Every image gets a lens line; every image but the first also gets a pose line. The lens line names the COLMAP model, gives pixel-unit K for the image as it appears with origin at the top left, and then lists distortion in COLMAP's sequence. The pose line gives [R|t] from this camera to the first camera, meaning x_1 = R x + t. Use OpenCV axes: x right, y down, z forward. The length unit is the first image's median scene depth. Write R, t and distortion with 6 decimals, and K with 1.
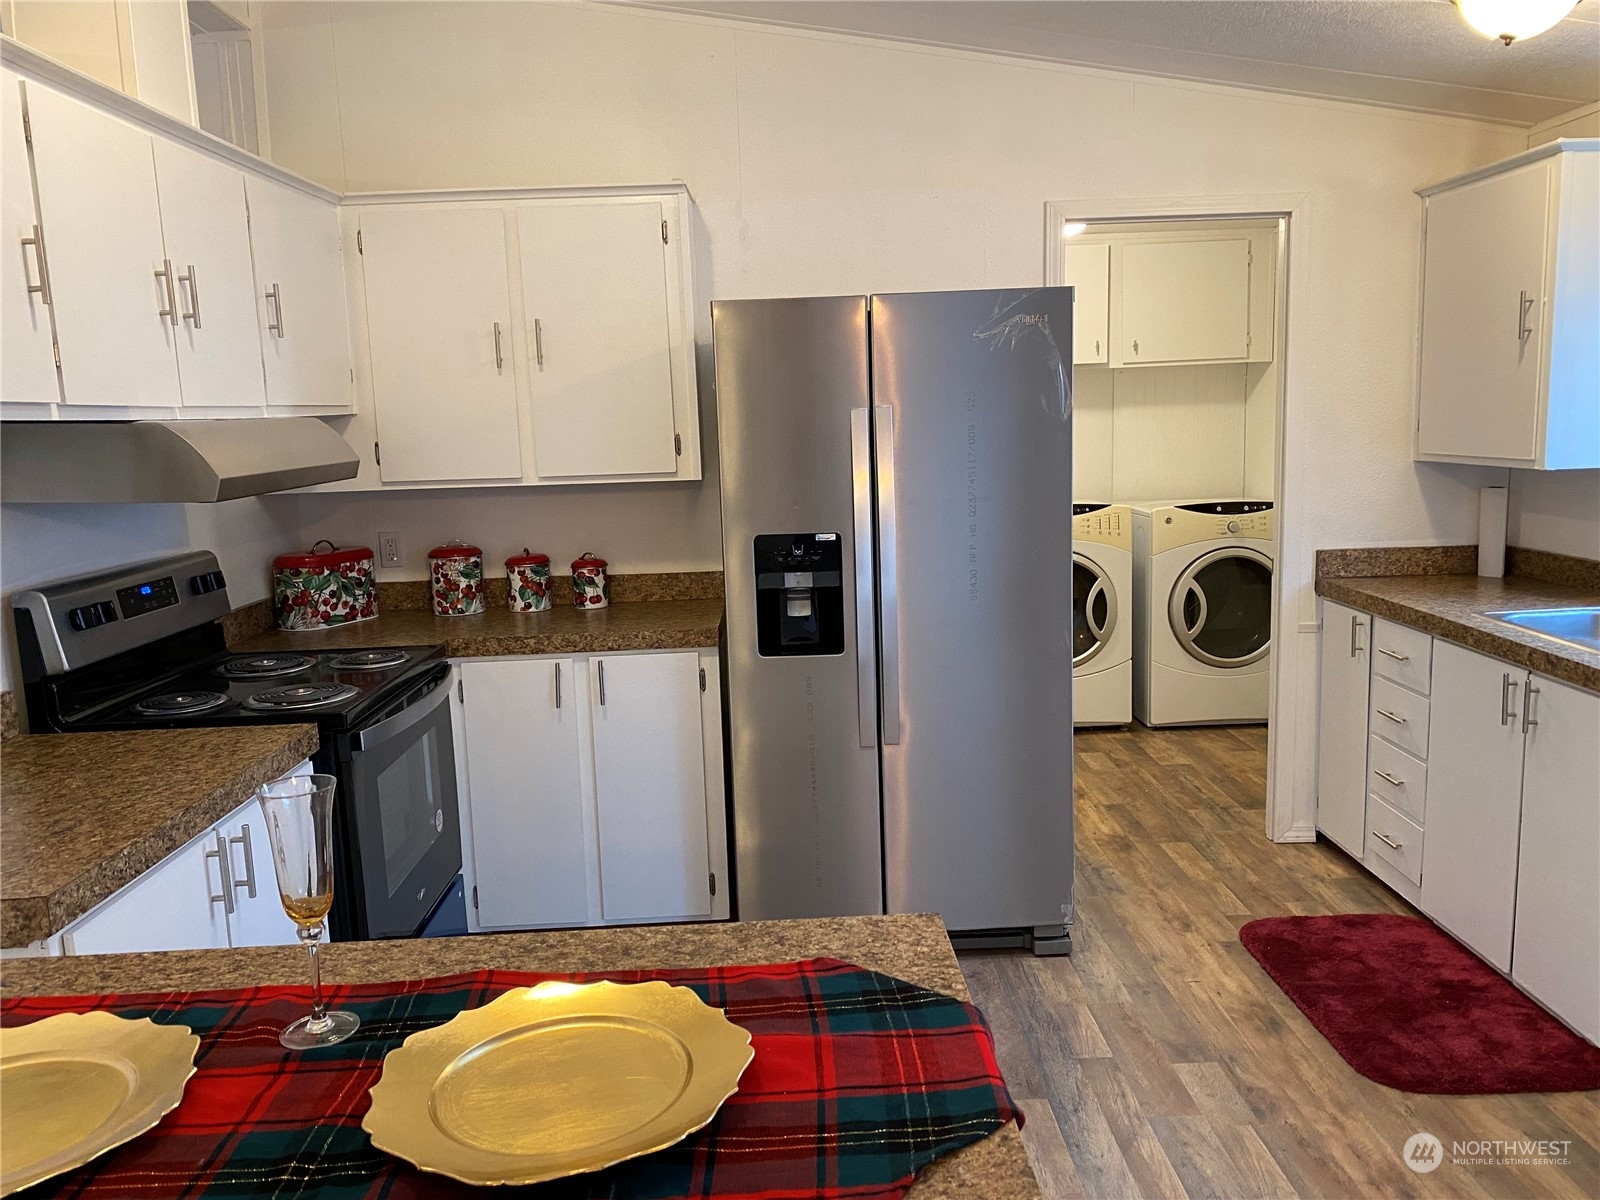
lens RADIAL K [[1230.7, 0, 800.0], [0, 1230.7, 600.0], [0, 0, 1]] dist [0.048456, -0.053201]
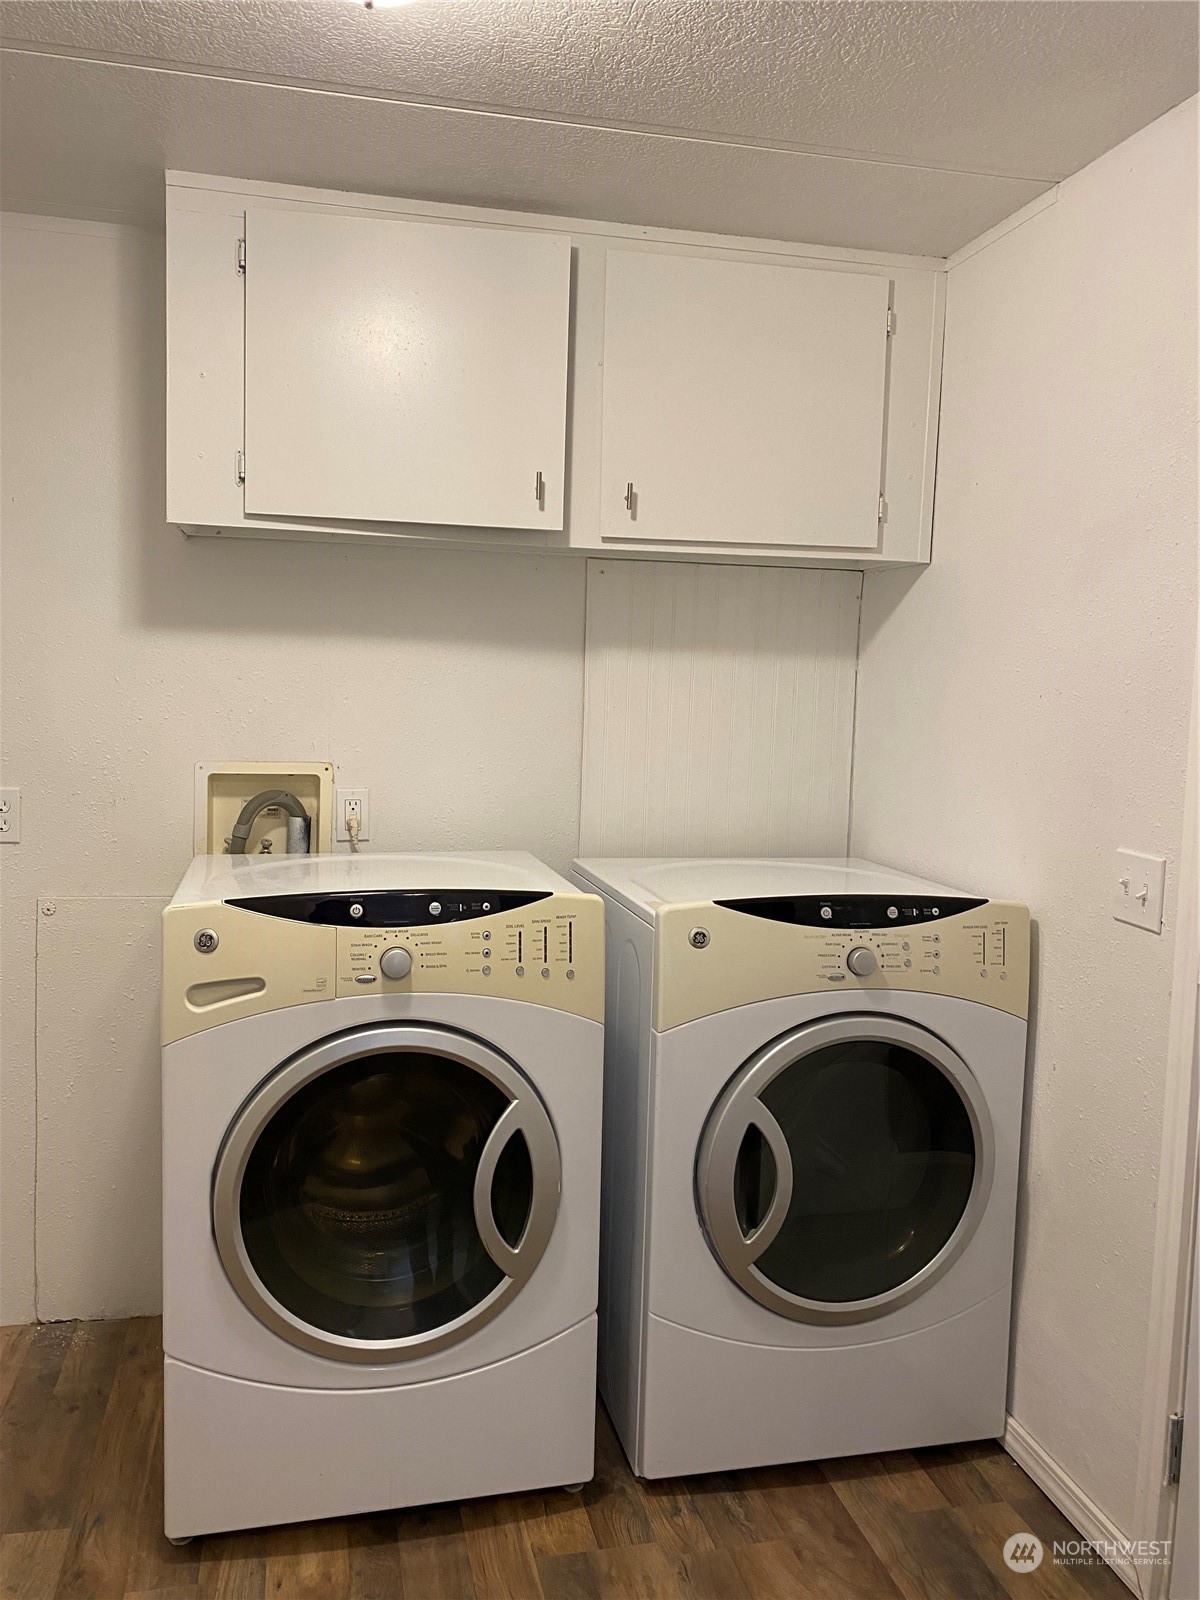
lens RADIAL K [[1230.7, 0, 600.0], [0, 1230.7, 800.0], [0, 0, 1]] dist [0.048456, -0.053201]
pose [[0.973368, 0.042342, 0.225304, 0.182313], [-0.028636, 0.997554, -0.063759, -0.081818], [-0.227453, 0.055609, 0.972200, 0.640389]]
